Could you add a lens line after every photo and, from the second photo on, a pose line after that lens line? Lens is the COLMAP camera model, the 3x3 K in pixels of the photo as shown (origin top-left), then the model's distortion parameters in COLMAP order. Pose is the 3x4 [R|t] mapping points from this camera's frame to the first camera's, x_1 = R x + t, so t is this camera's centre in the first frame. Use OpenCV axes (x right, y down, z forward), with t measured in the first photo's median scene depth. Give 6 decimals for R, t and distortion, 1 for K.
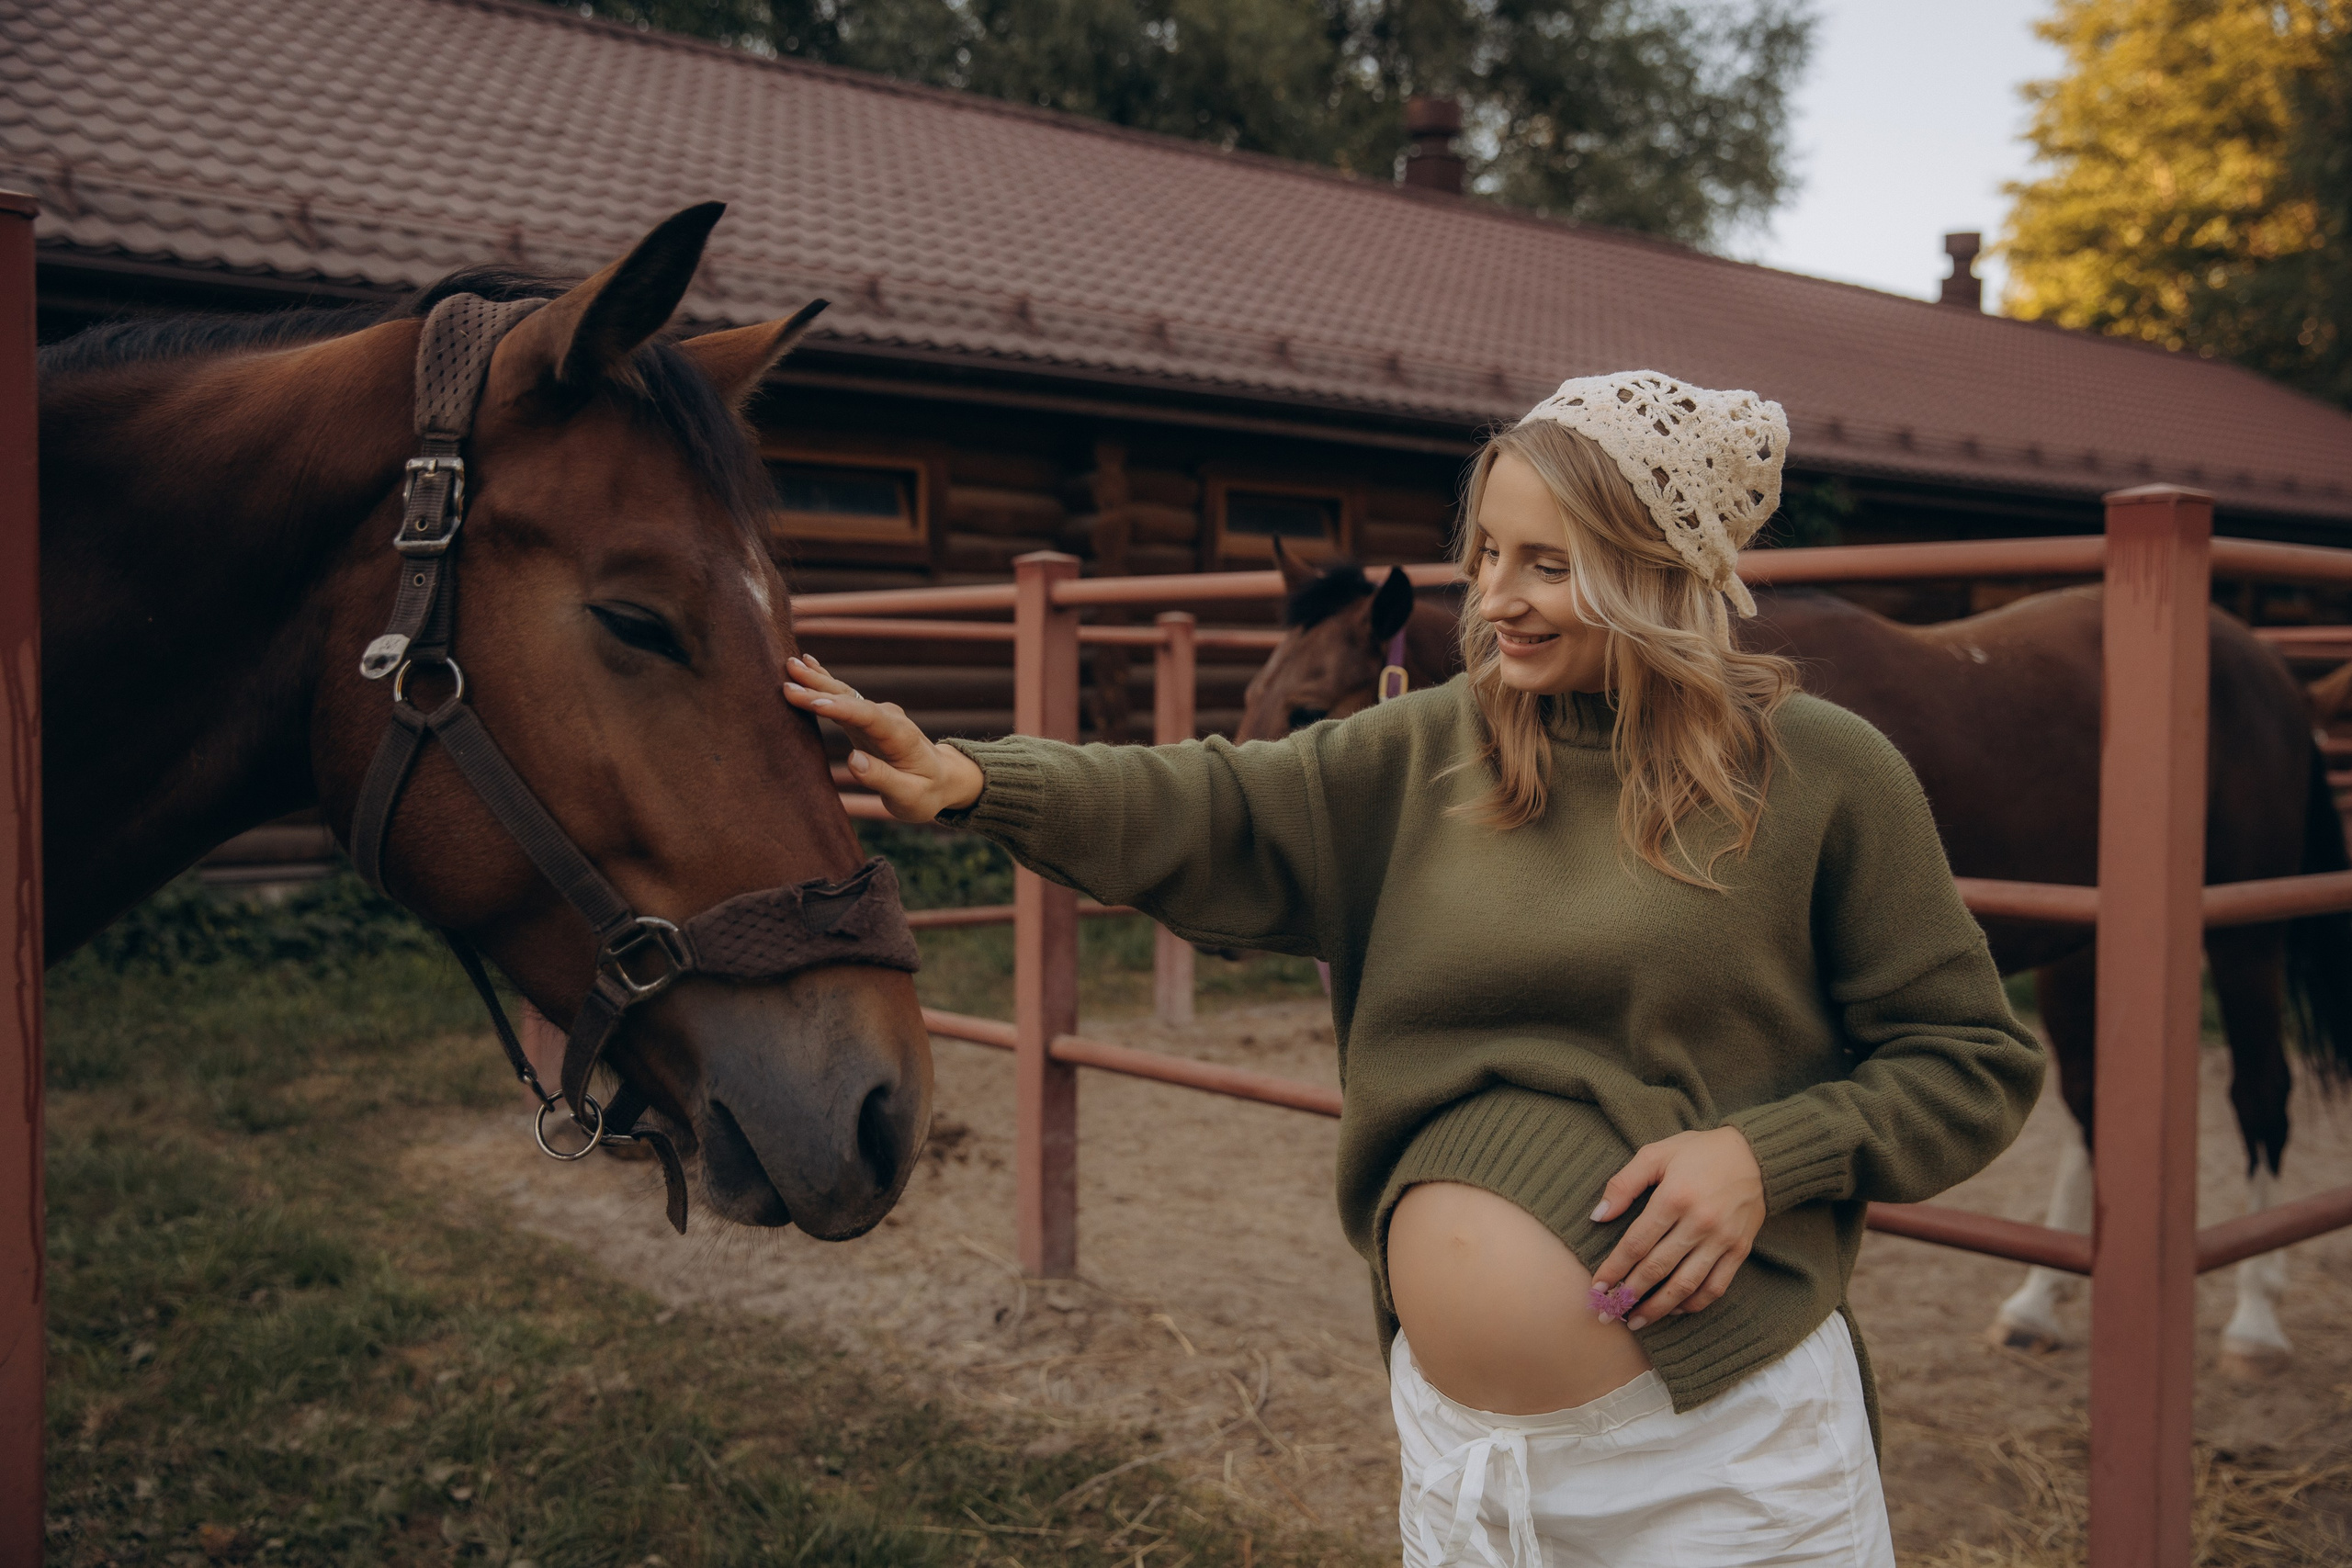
lens RADIAL K [[2293.0, 0, 1187.5], [0, 2293.0, 775.4], [0, 0, 1]] dist [0.005156, 0.095844]
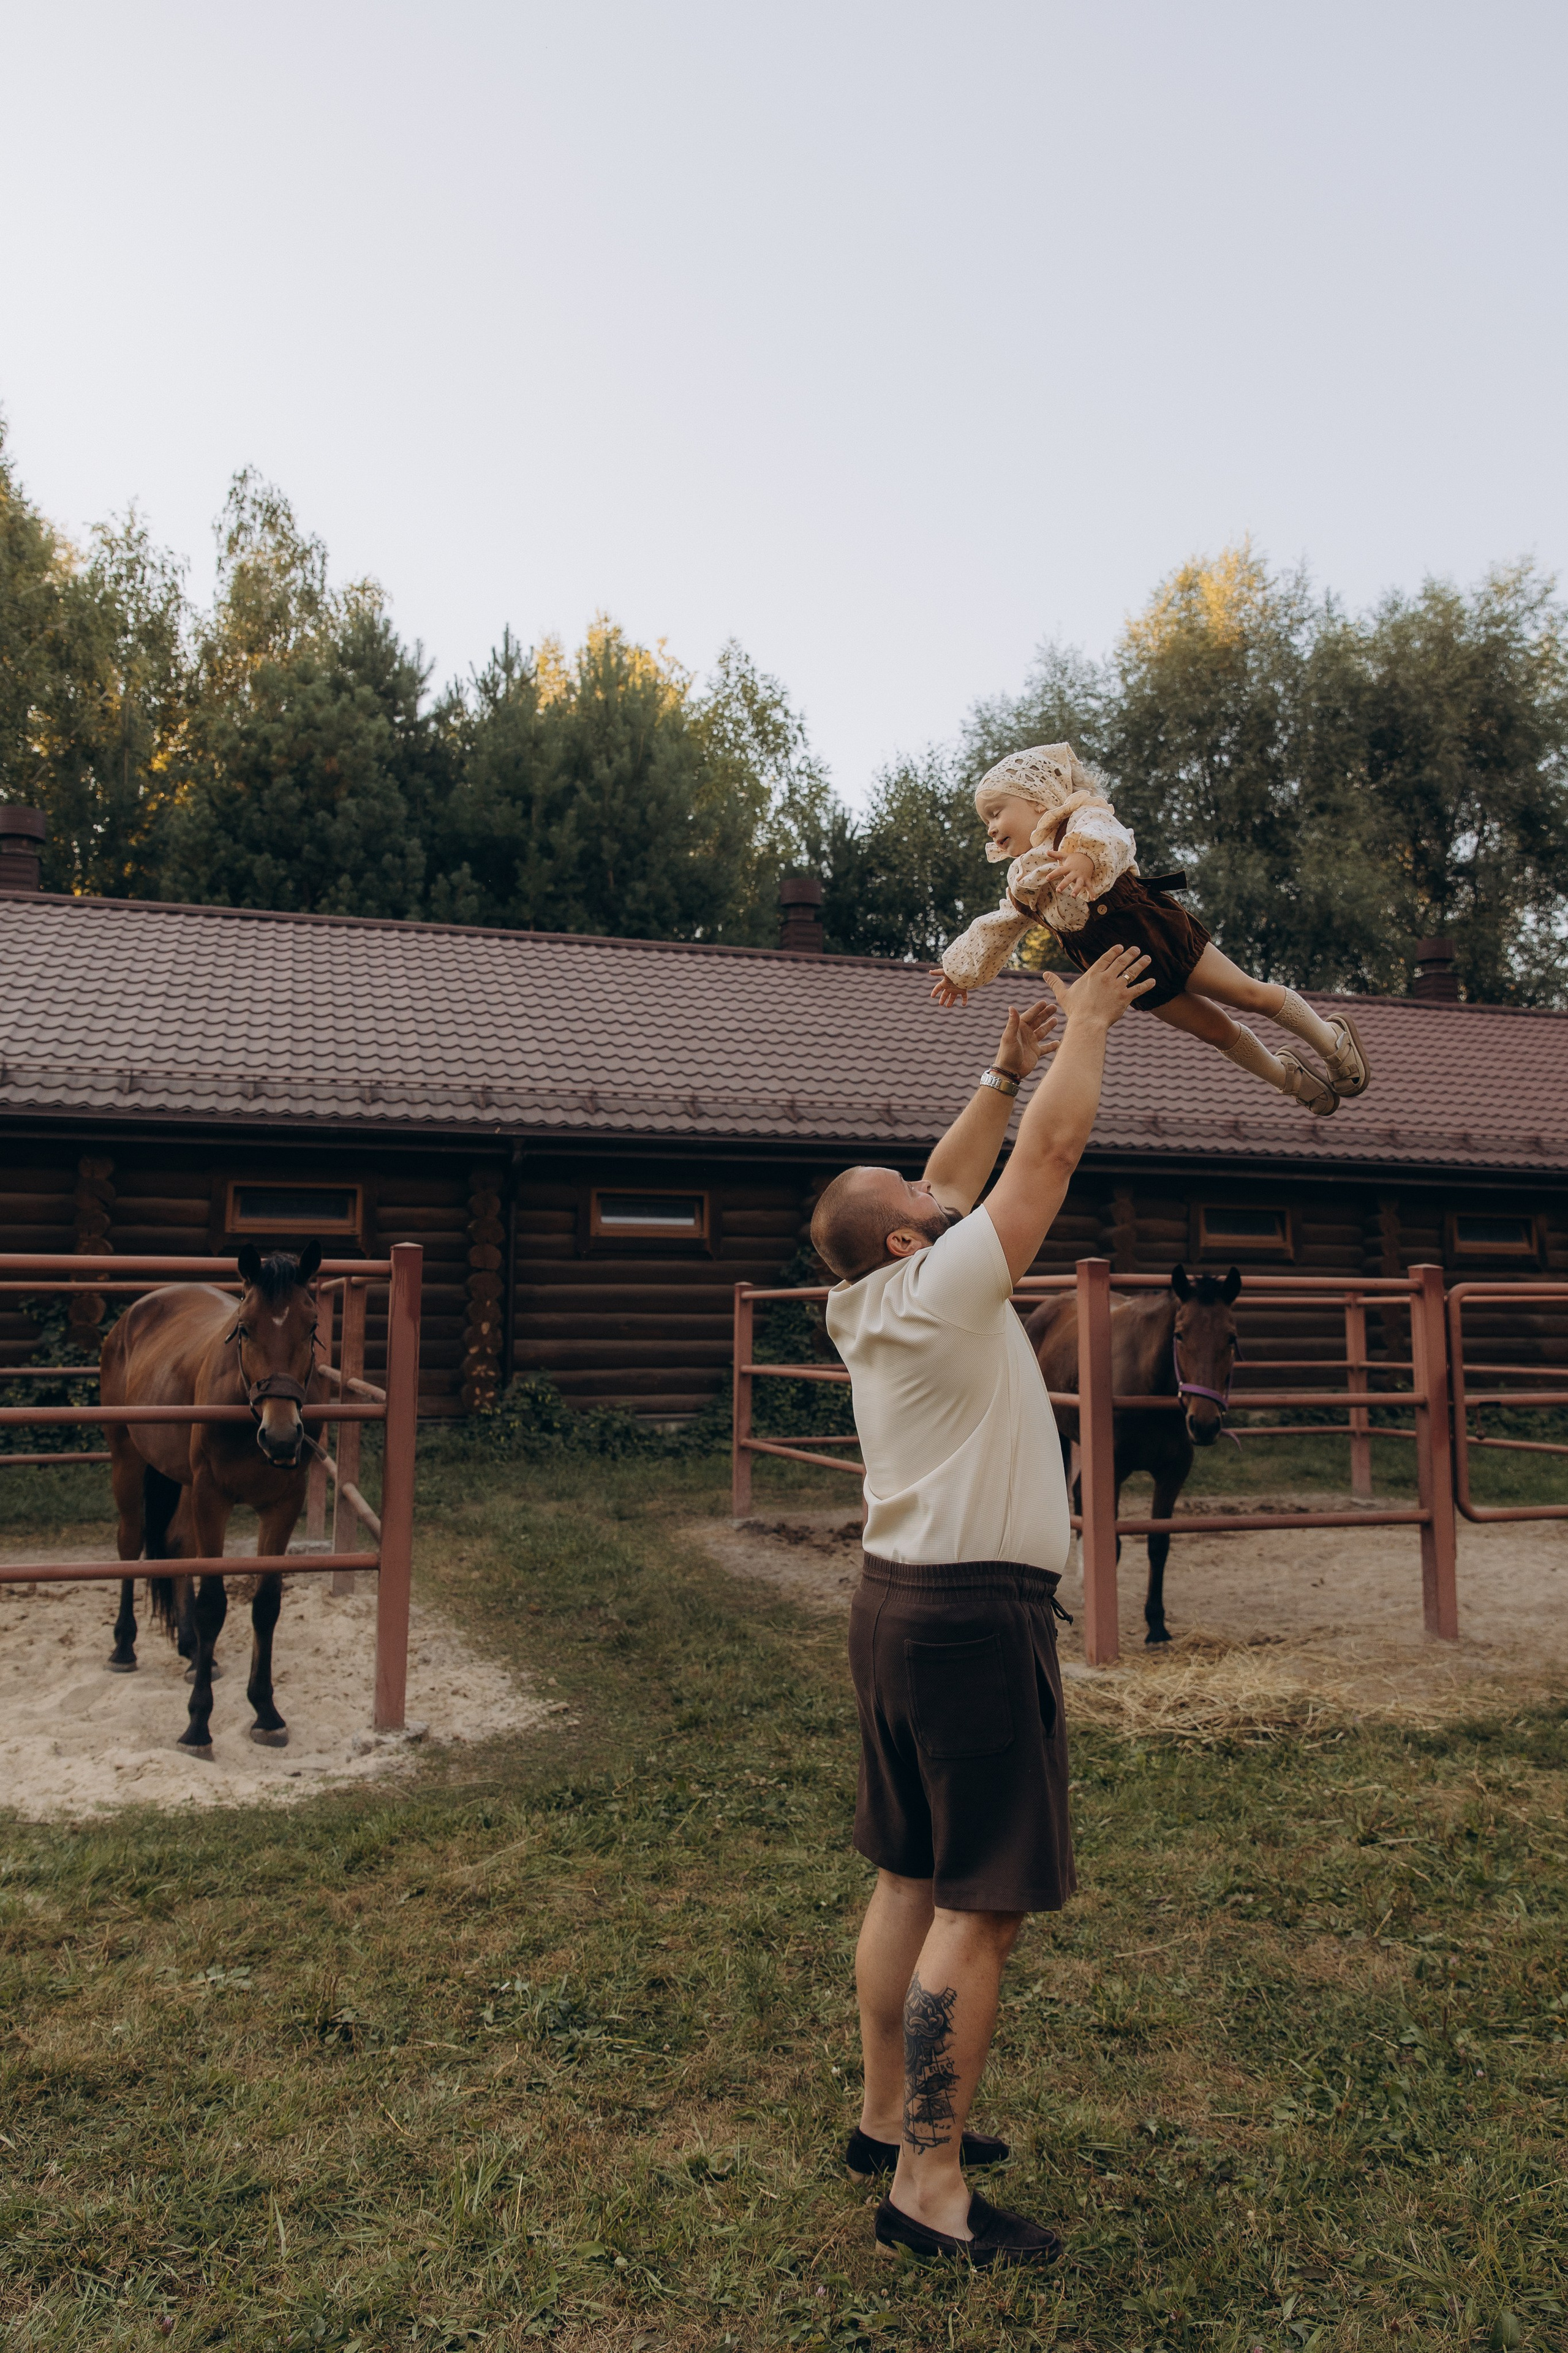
lens RADIAL K [[1592.5, 0, 827.4], [0, 1592.5, 1175.6], [0, 0, 1]] dist [0.042831, 0.001422]
pose [[0.938844, -0.035717, -0.342485, 0.337320], [-0.008475, 0.991908, -0.126677, 0.012783], [0.344238, 0.121833, 0.930944, -0.445964]]
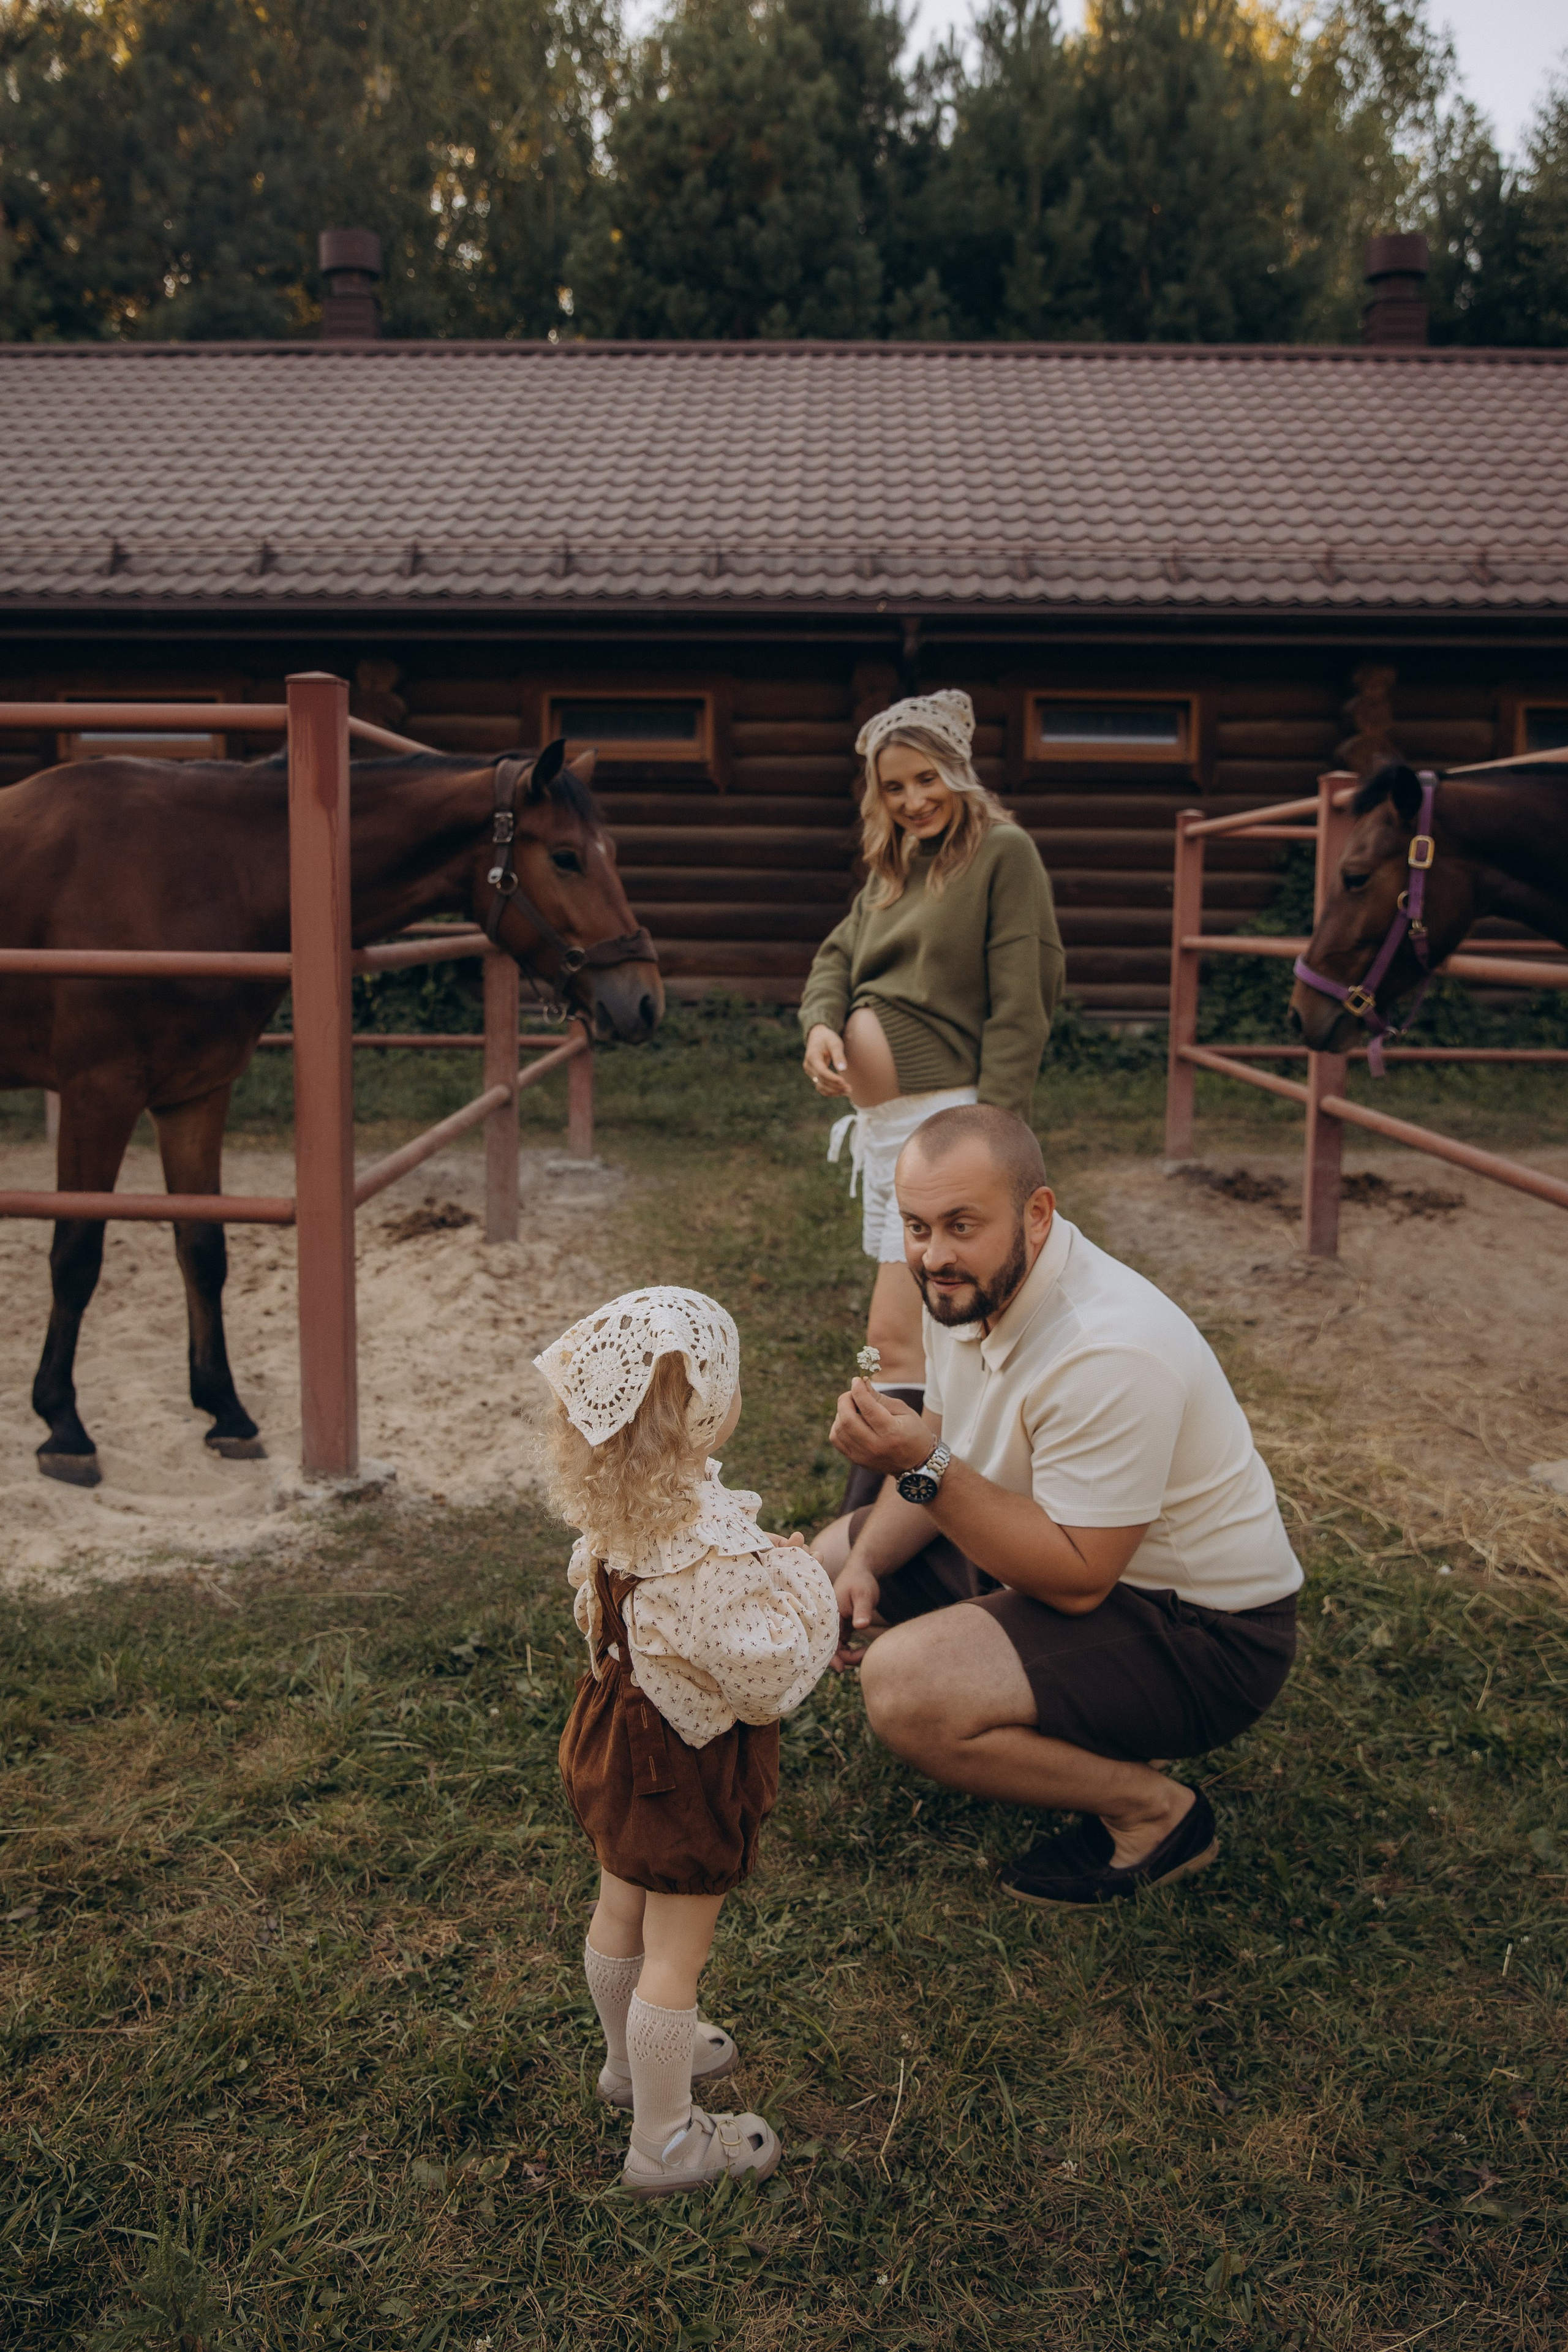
lens RADIAL K [[1942.7, 0, 784.0], [0, 1942.7, 1176.0], [0, 0, 1]] dist [-0.078524, 0.102168]
pose [[0.769896, 0.089066, -0.631924, 0.327348], [-0.026135, 0.993783, 0.108228, 0.025211], [0.637634, -0.066809, 0.767437, -0.147295]]
